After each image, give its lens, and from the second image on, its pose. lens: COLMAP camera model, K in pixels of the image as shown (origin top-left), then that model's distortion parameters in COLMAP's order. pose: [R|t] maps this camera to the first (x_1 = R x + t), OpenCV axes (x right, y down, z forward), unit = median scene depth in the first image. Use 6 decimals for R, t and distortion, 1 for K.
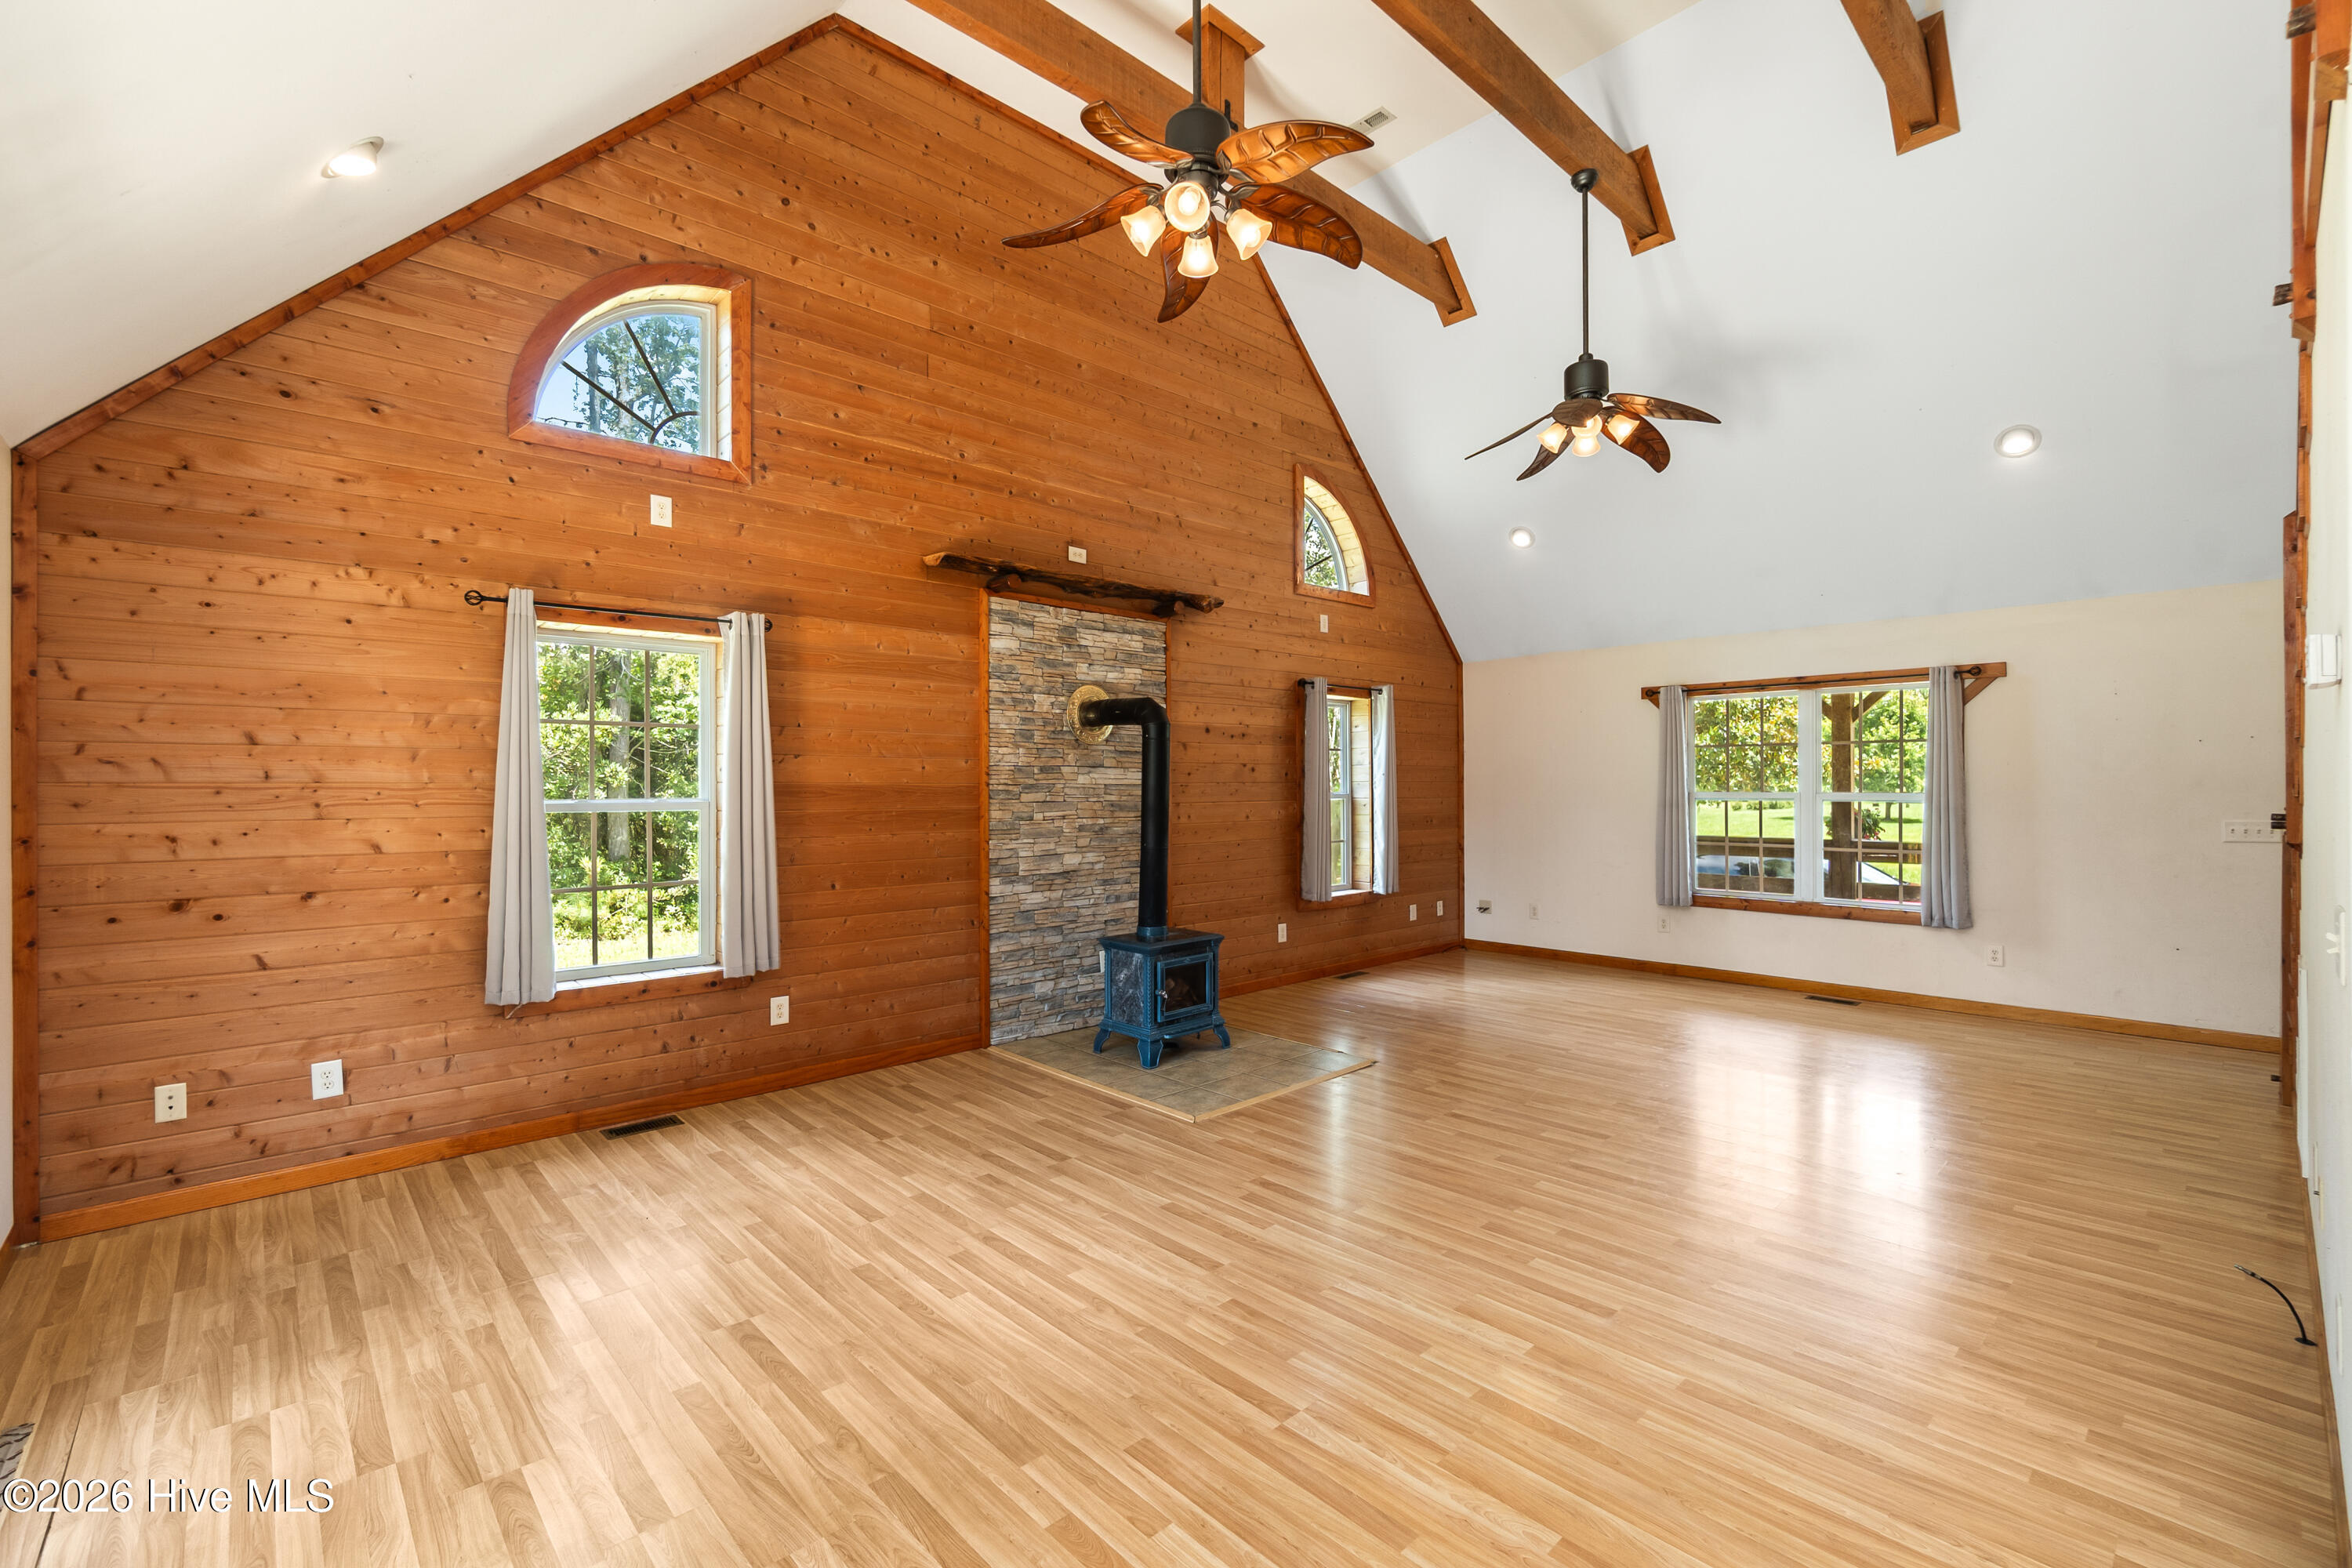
lens RADIAL K [[1010.0, 0, 1162.5], [0, 1010.0, 788.6], [0, 0, 1]] dist [0.000899, -0.000007]
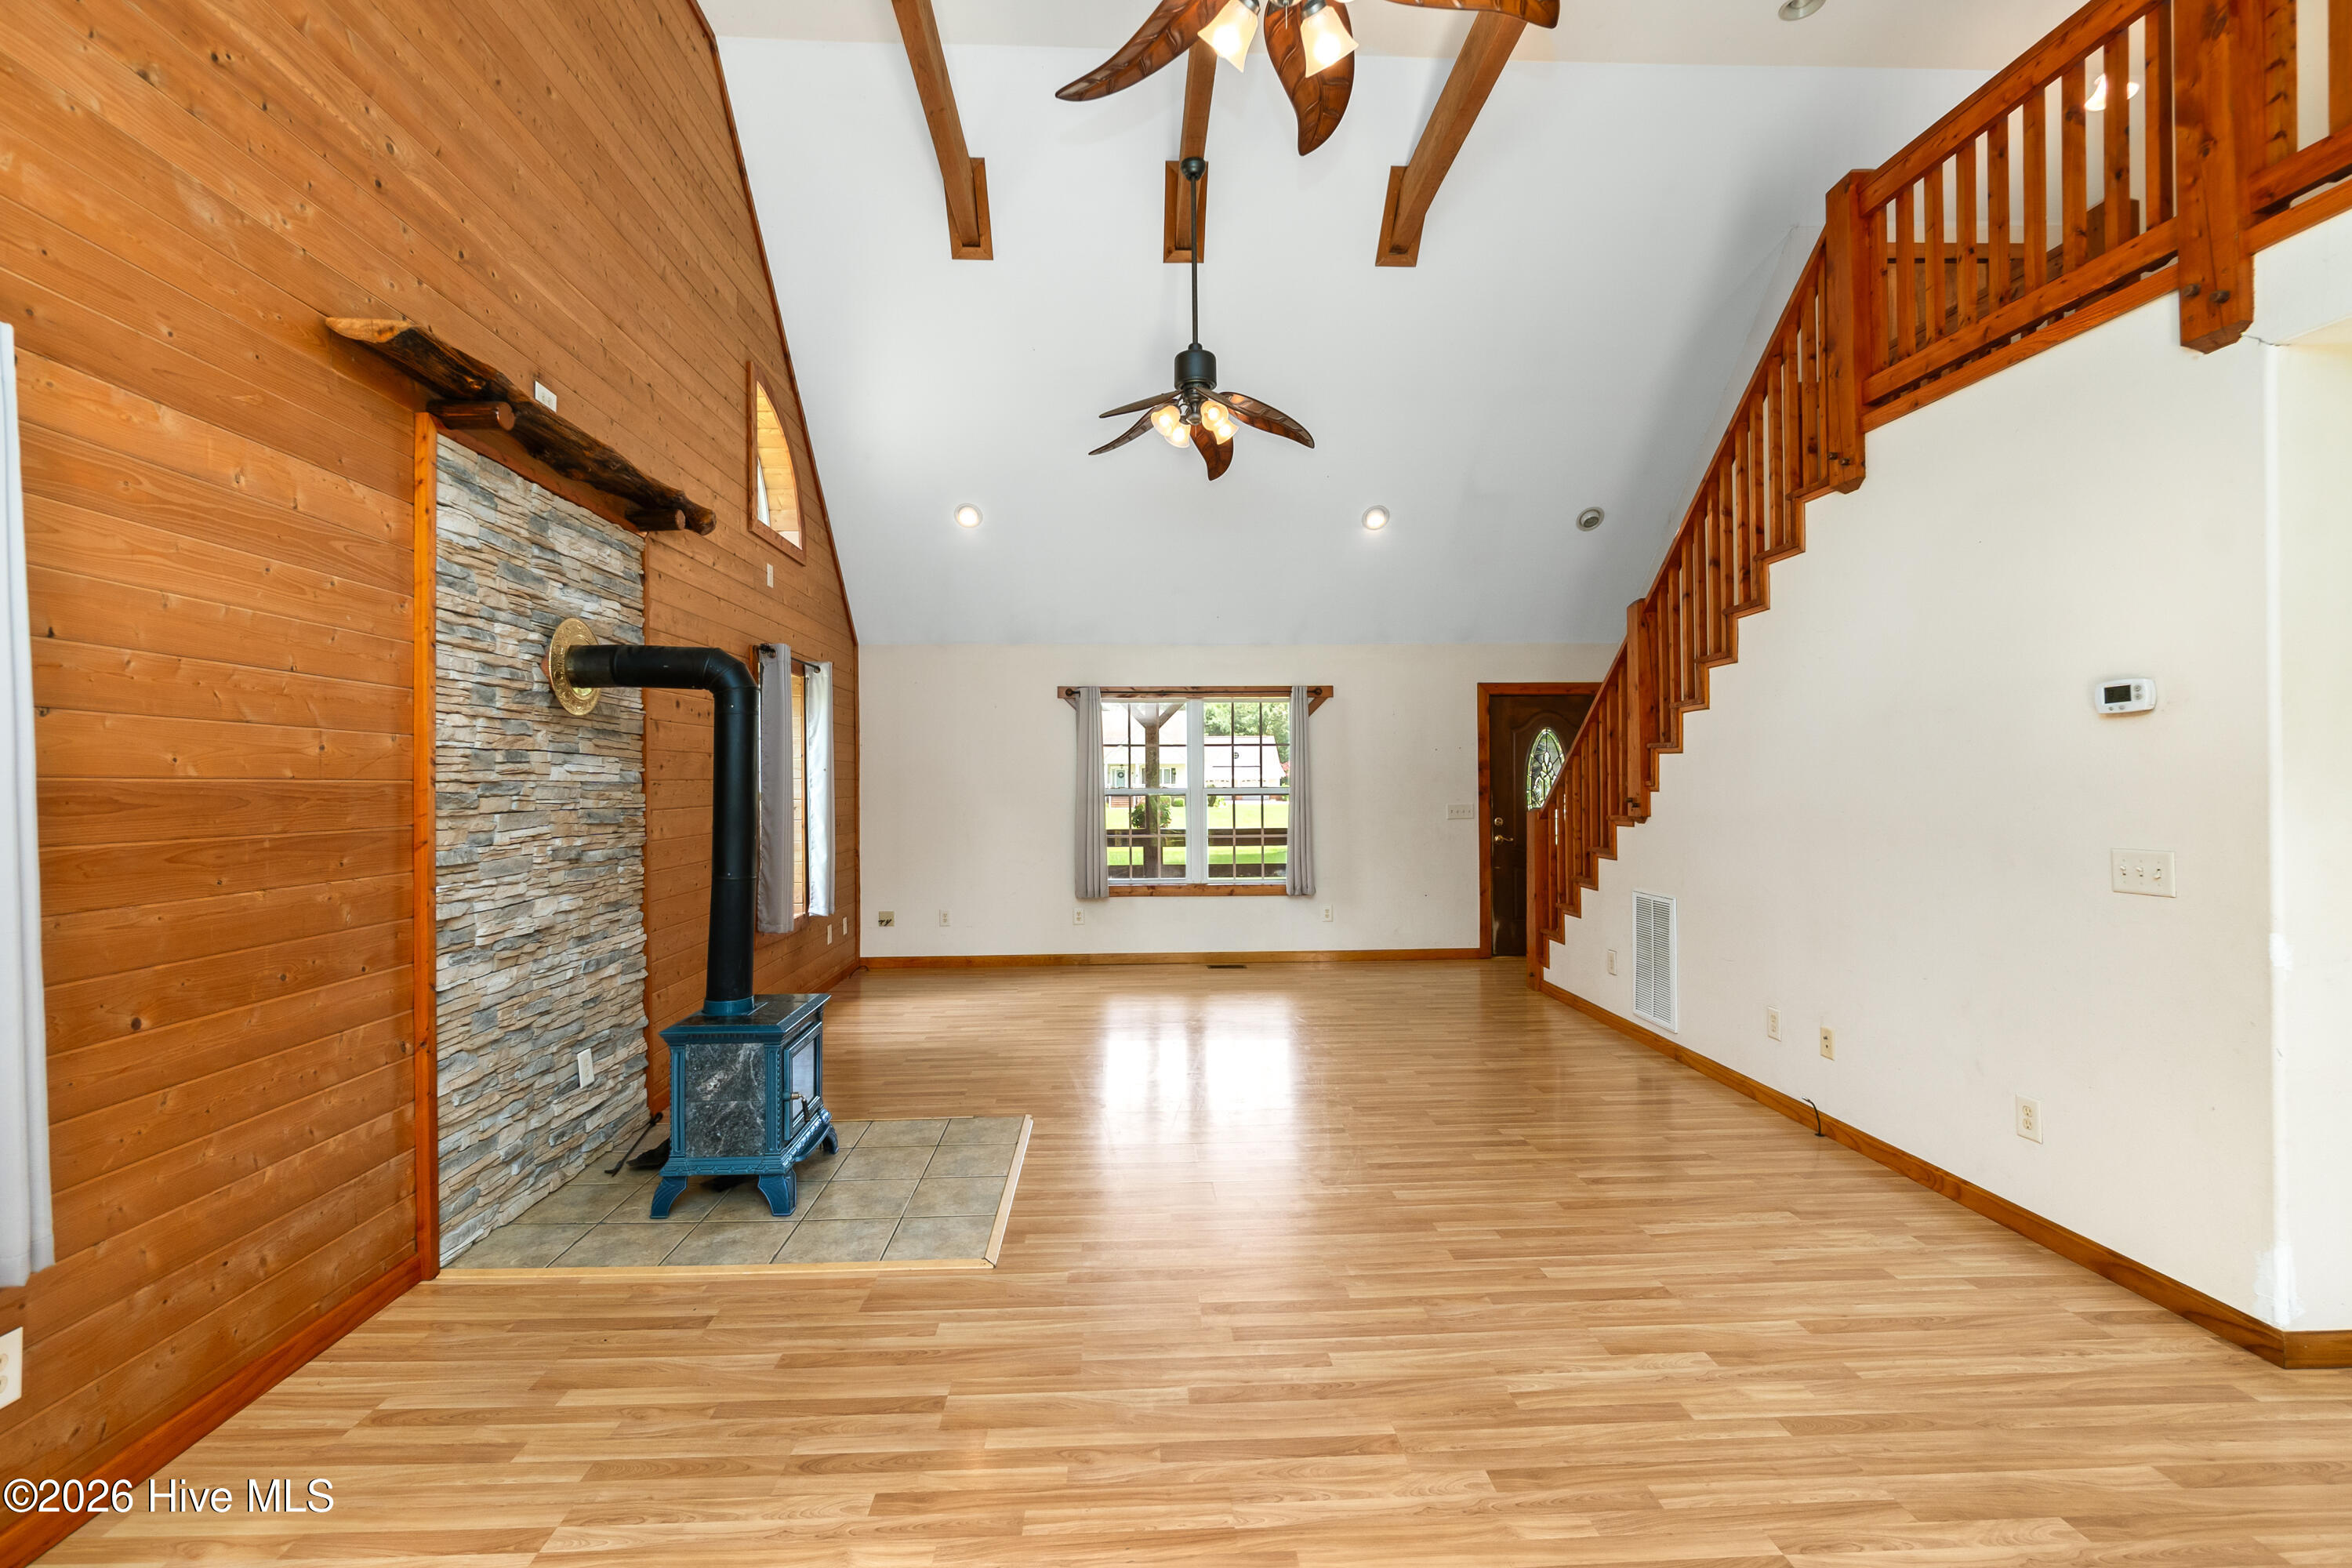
lens RADIAL K [[1016.7, 0, 1166.0], [0, 1016.7, 776.8], [0, 0, 1]] dist [-0.005000, 0.001341]
pose [[0.642667, 0.001909, 0.766143, -0.339543], [0.007279, 0.999937, -0.008598, 0.000596], [-0.766111, 0.011102, 0.642613, 0.363395]]
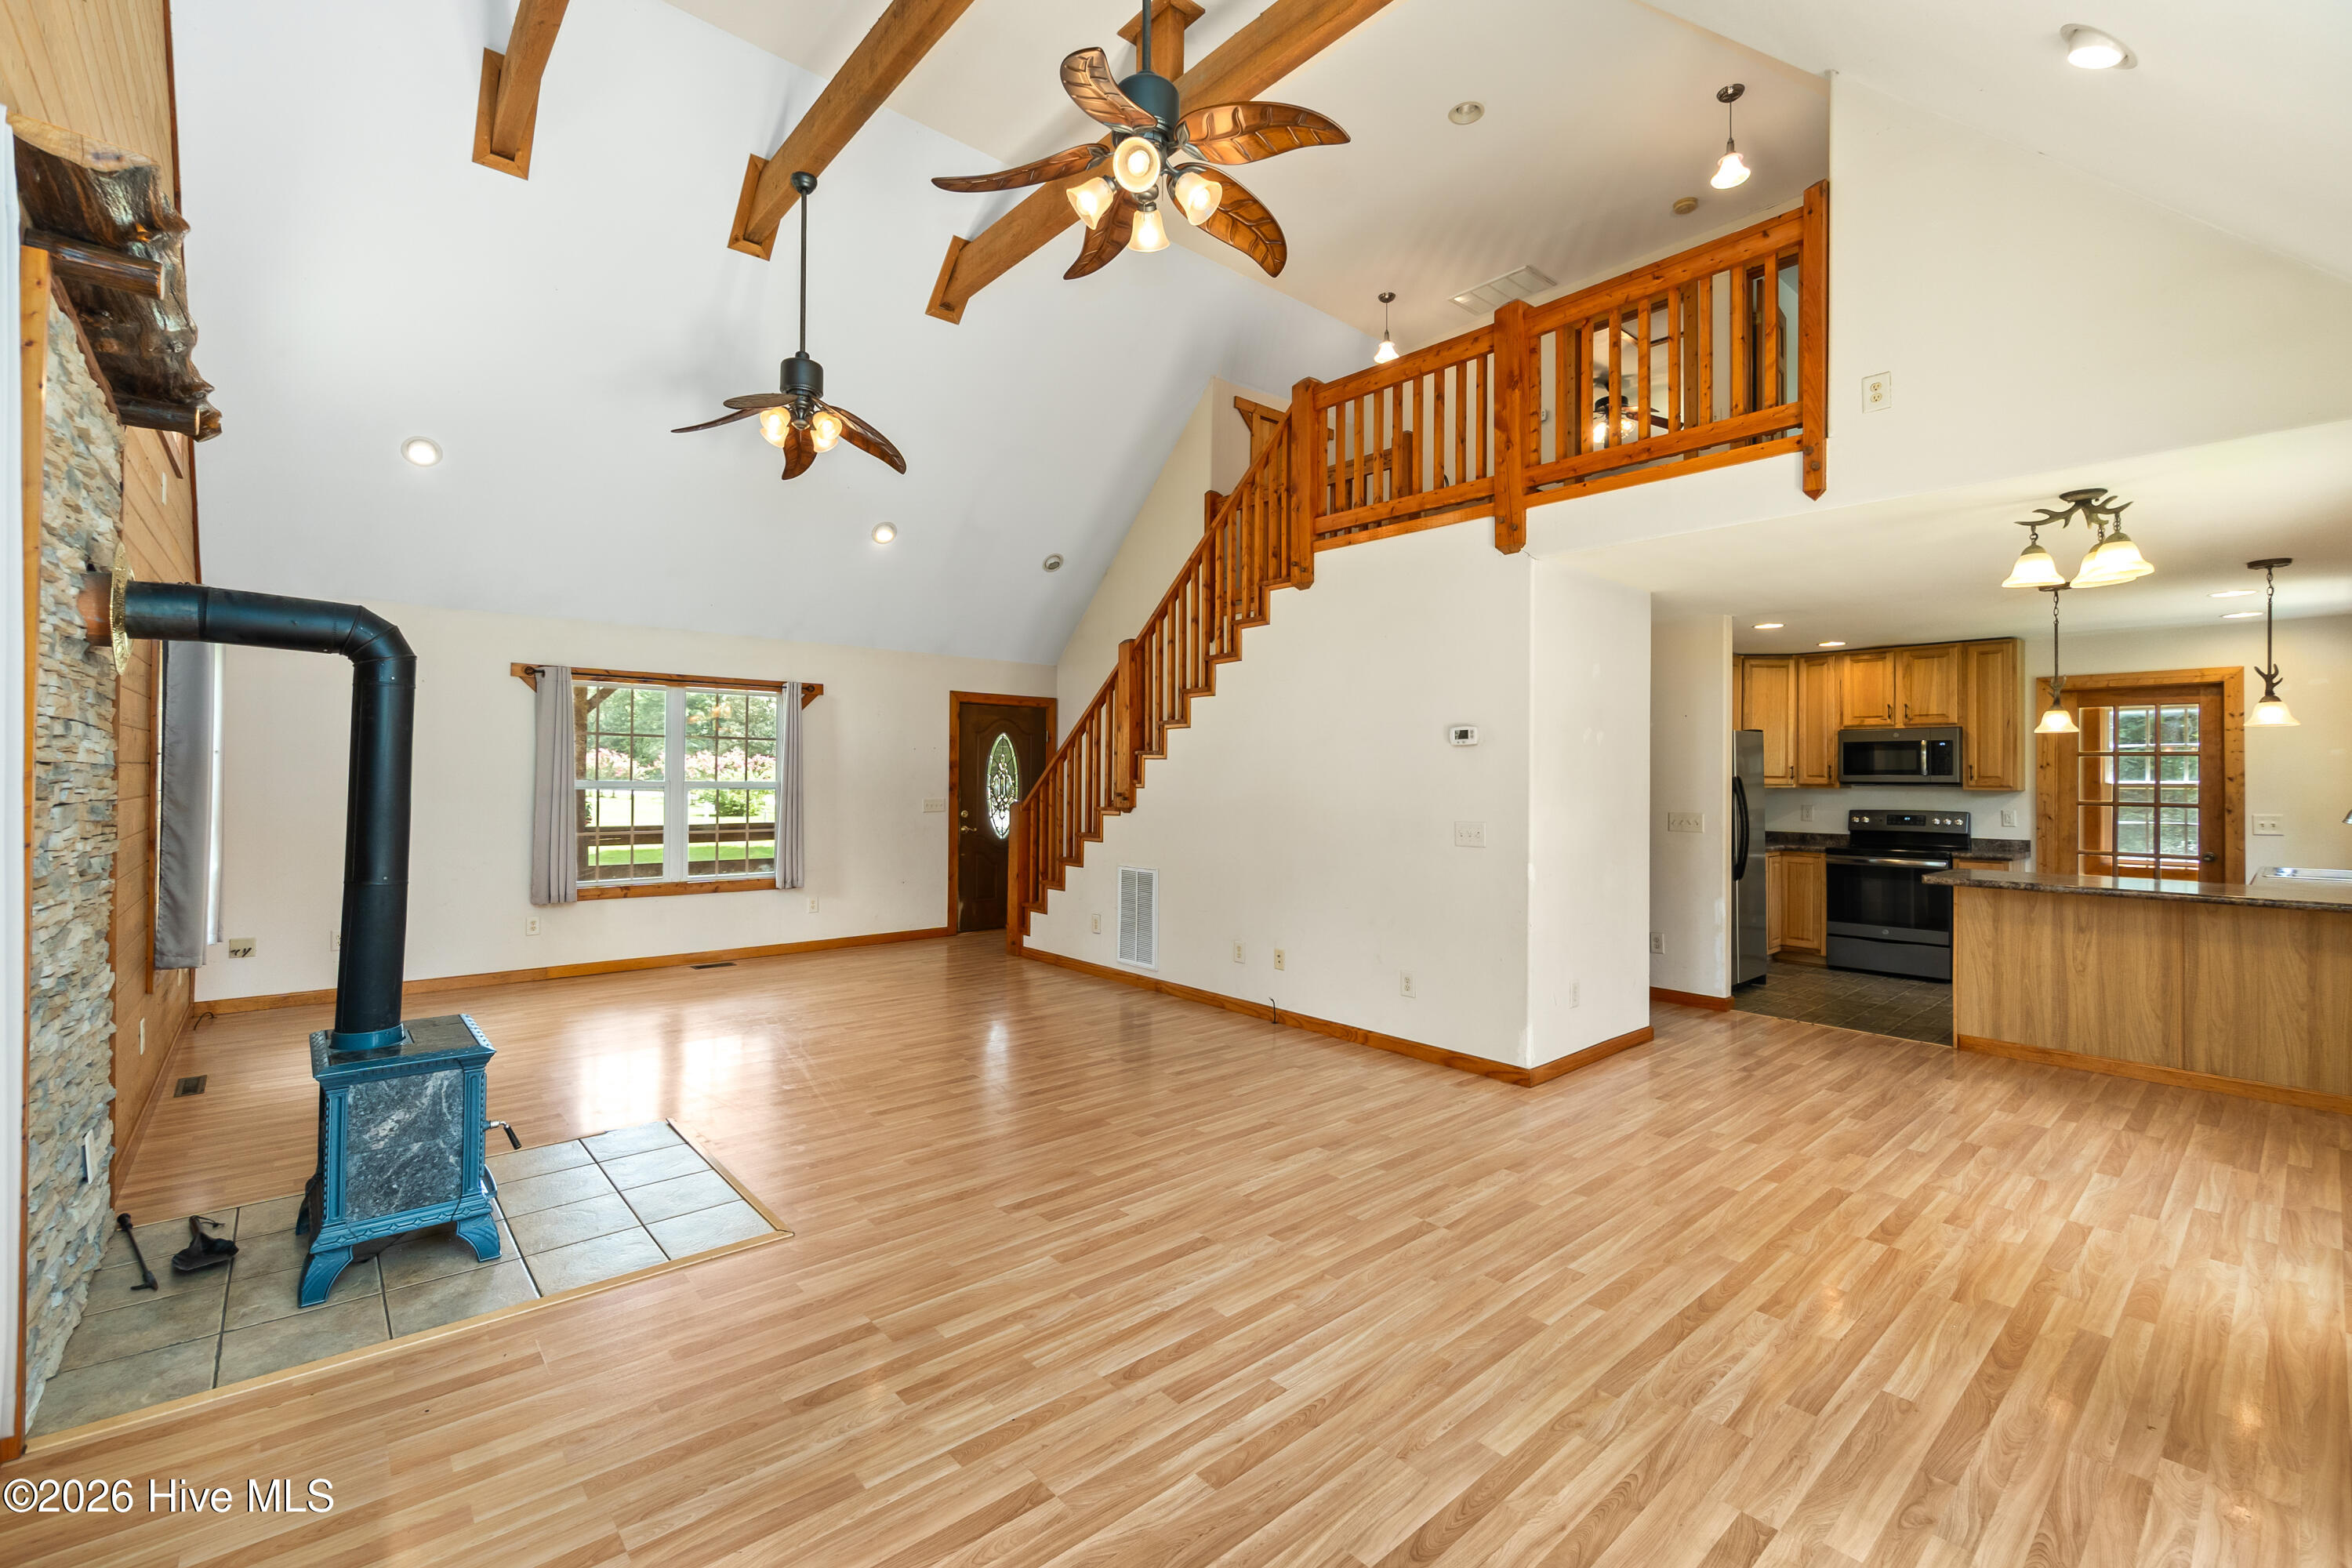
lens RADIAL K [[1005.2, 0, 1165.0], [0, 1005.2, 772.5], [0, 0, 1]] dist [-0.009855, 0.004309]
pose [[0.027543, 0.009560, 0.999575, -0.547258], [-0.004855, 0.999944, -0.009430, 0.001706], [-0.999609, -0.004593, 0.027587, 0.566161]]
